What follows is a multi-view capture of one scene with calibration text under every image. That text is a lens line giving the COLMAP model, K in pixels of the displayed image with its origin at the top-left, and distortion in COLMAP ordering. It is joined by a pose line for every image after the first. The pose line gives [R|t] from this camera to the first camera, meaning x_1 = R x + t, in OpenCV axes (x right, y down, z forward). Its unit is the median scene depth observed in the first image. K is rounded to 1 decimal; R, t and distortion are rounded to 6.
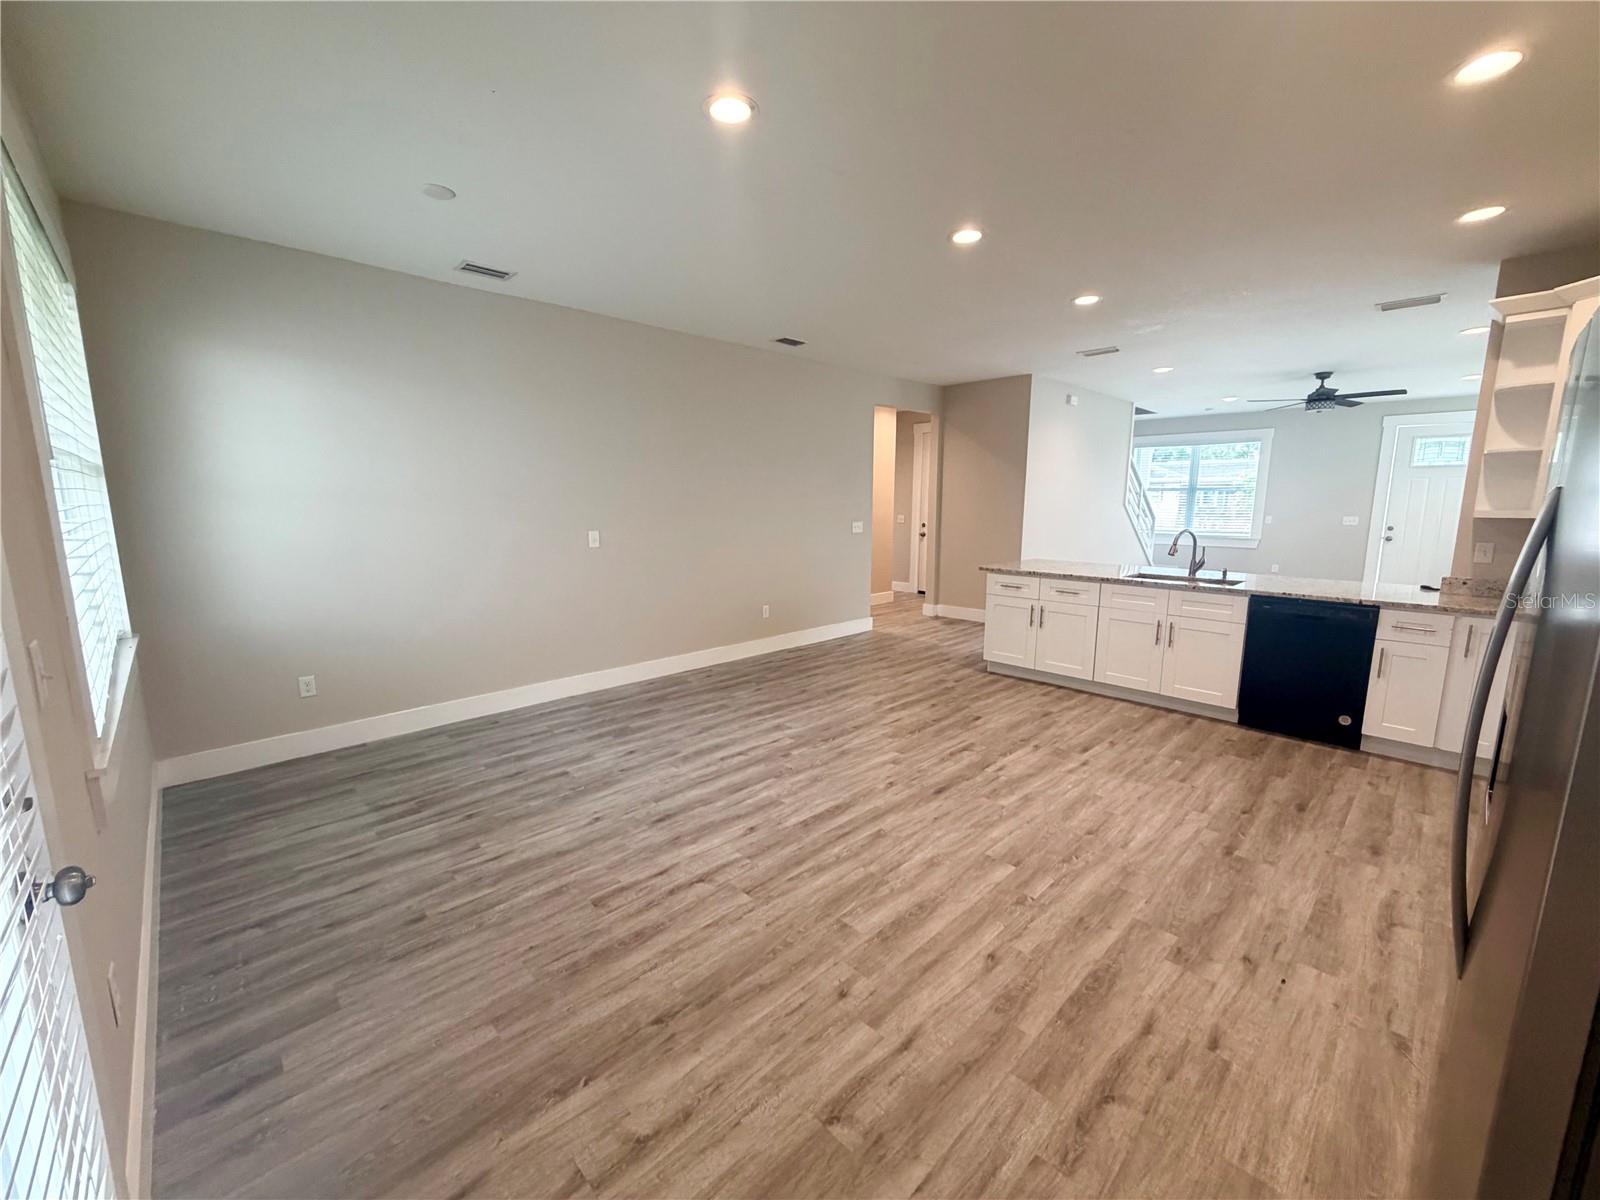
lens RADIAL K [[637.1, 0, 789.4], [0, 637.1, 599.8], [0, 0, 1]] dist [-0.000840, 0.000104]
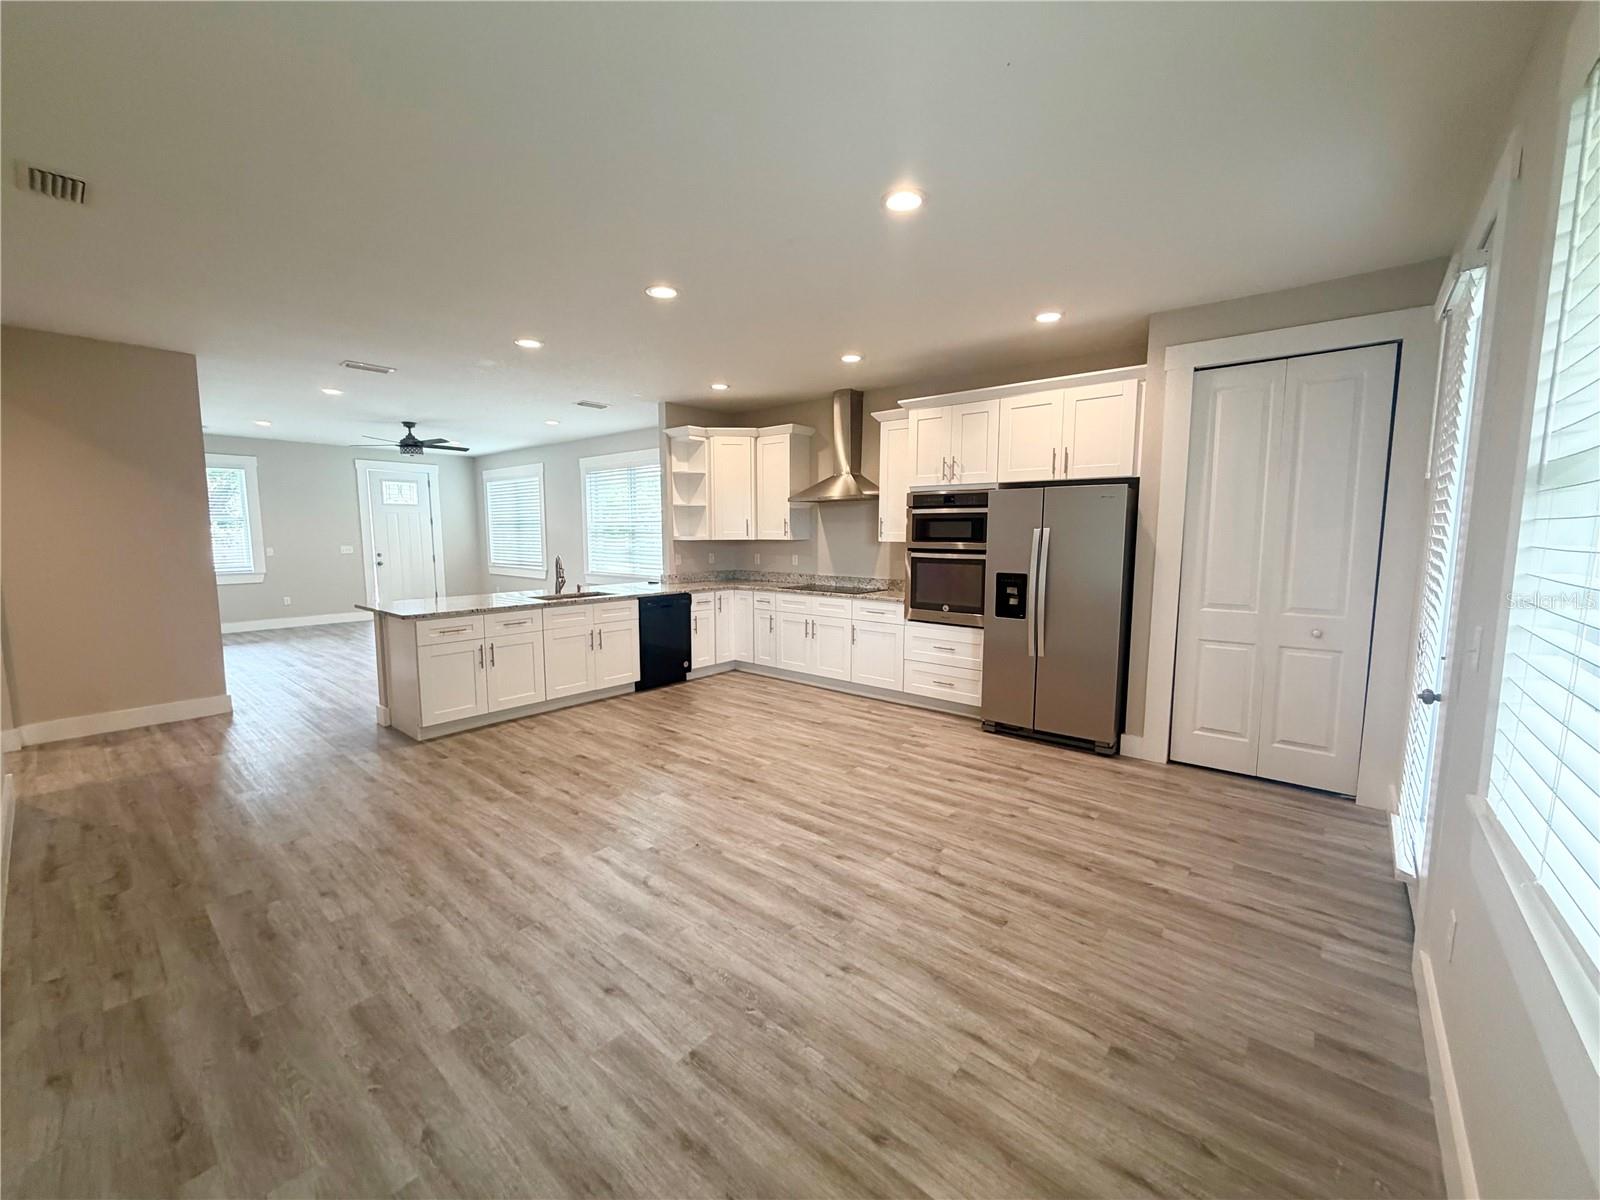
lens RADIAL K [[637.1, 0, 799.8], [0, 637.1, 599.9], [0, 0, 1]] dist [-0.000840, 0.000104]
pose [[-0.103555, -0.109031, 0.988630, -0.886146], [0.156364, 0.979829, 0.124439, -0.152816], [-0.982256, 0.167472, -0.084418, 0.953951]]
